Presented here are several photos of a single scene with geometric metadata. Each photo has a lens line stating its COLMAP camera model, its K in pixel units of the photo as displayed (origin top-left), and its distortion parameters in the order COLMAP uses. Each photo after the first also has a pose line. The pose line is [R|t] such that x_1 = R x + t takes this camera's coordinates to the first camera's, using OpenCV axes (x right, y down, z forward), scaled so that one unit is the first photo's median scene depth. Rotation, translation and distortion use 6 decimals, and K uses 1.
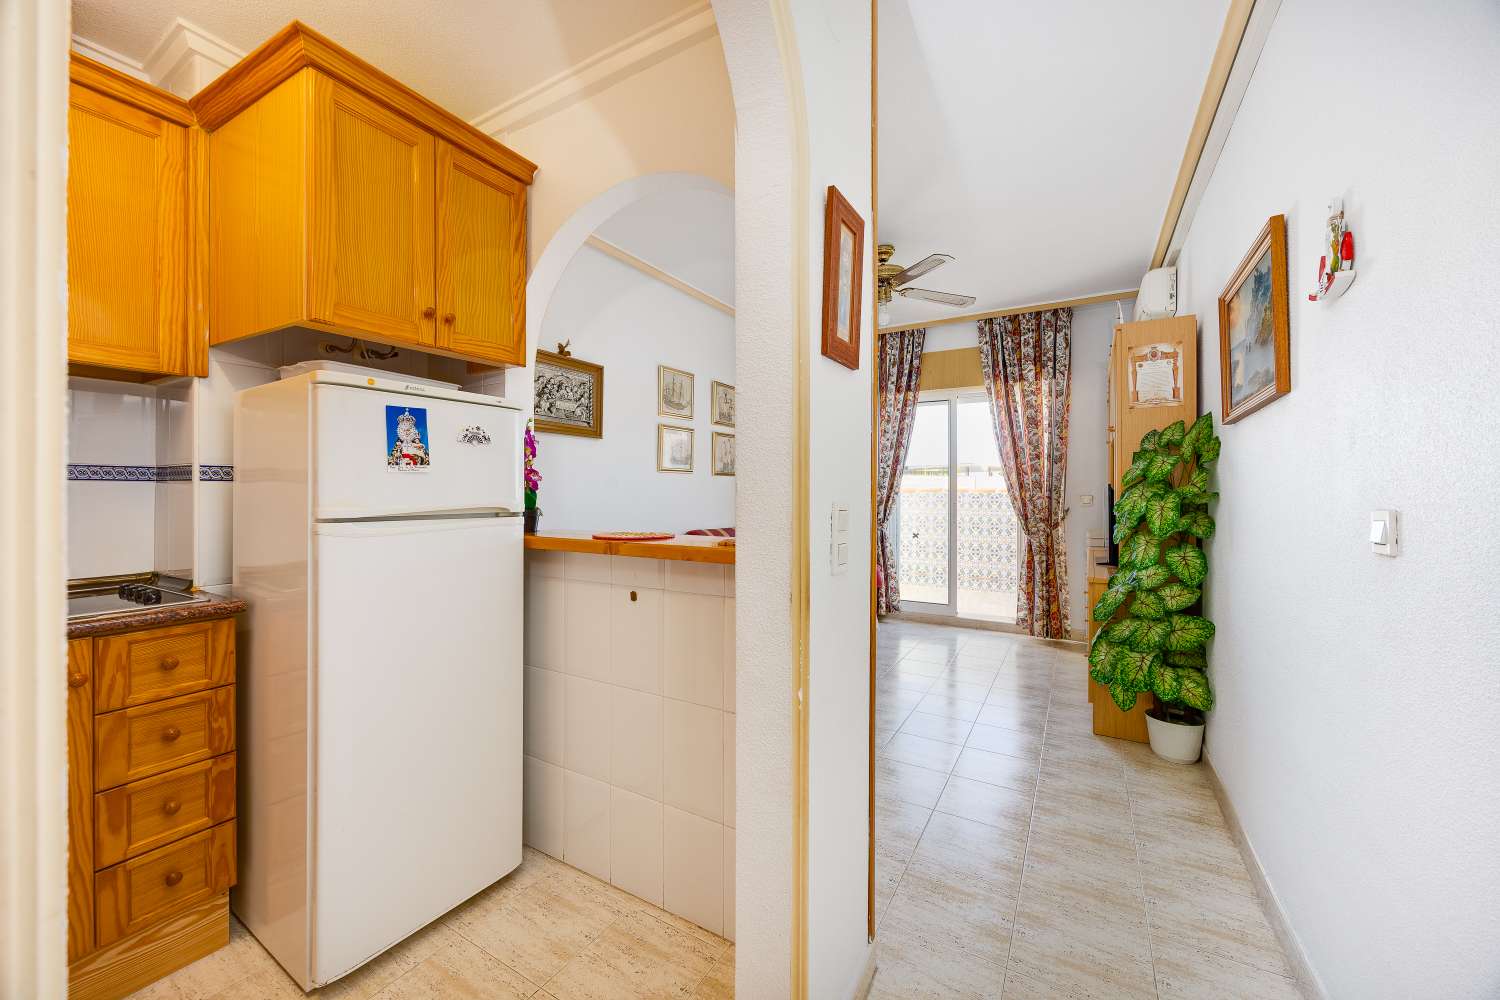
lens RADIAL K [[586.5, 0, 753.1], [0, 586.5, 490.8], [0, 0, 1]] dist [0.007939, 0.000087]
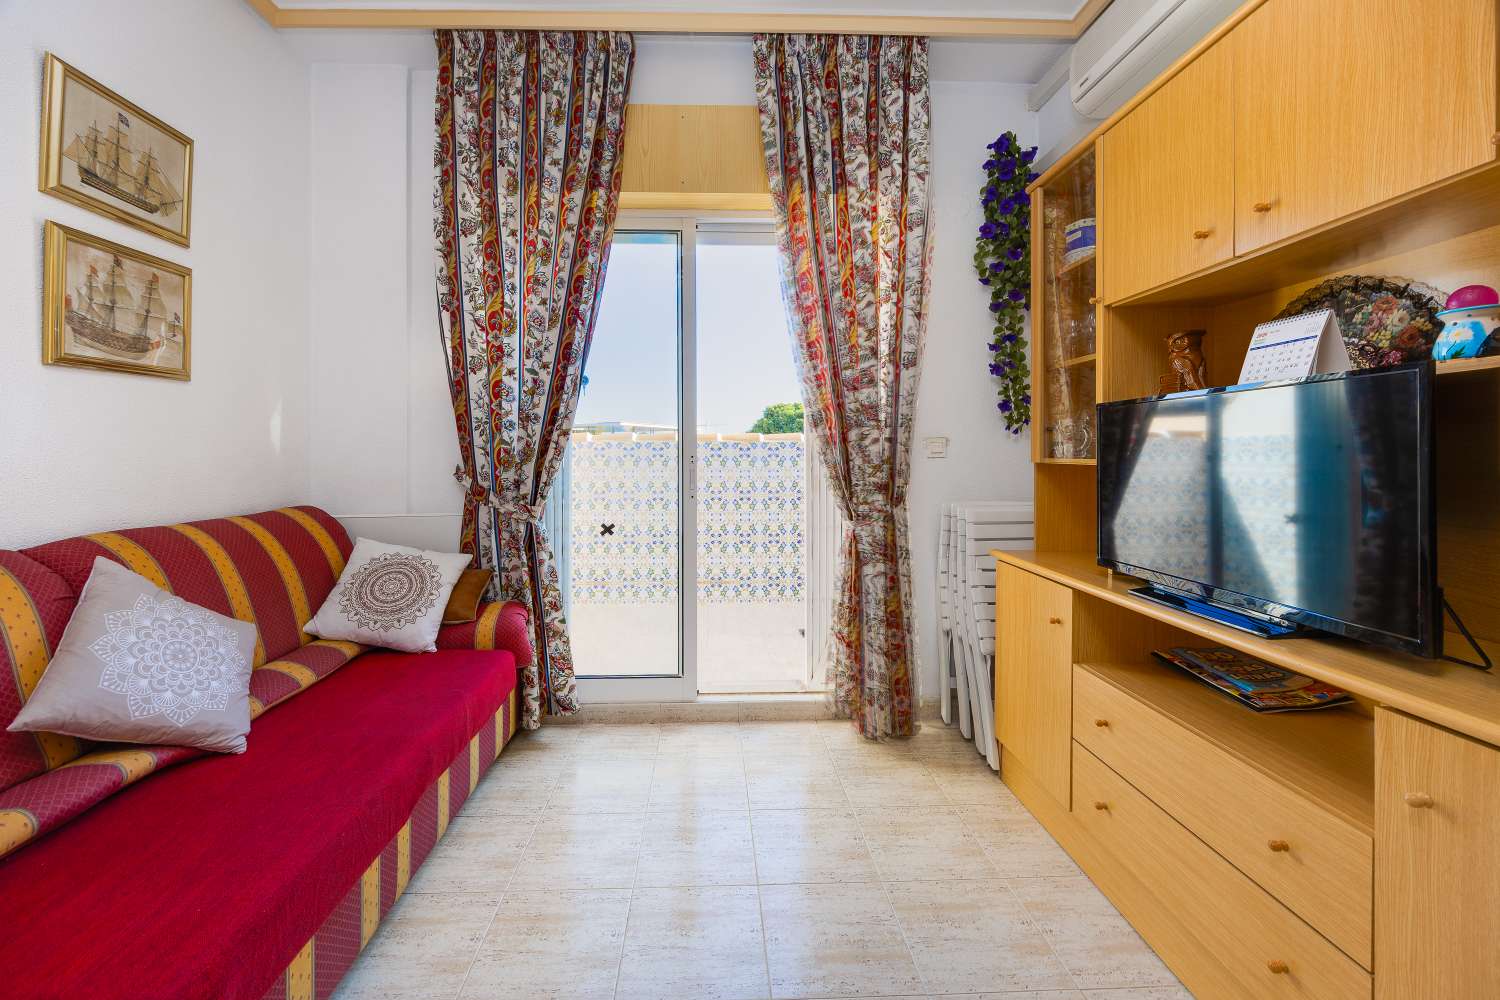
lens RADIAL K [[597.4, 0, 752.2], [0, 597.4, 466.3], [0, 0, 1]] dist [-0.001051, -0.000047]
pose [[0.844020, -0.003194, 0.536302, 0.146113], [0.002320, 0.999995, 0.002304, 0.030950], [-0.536306, -0.000700, 0.844023, 0.648275]]
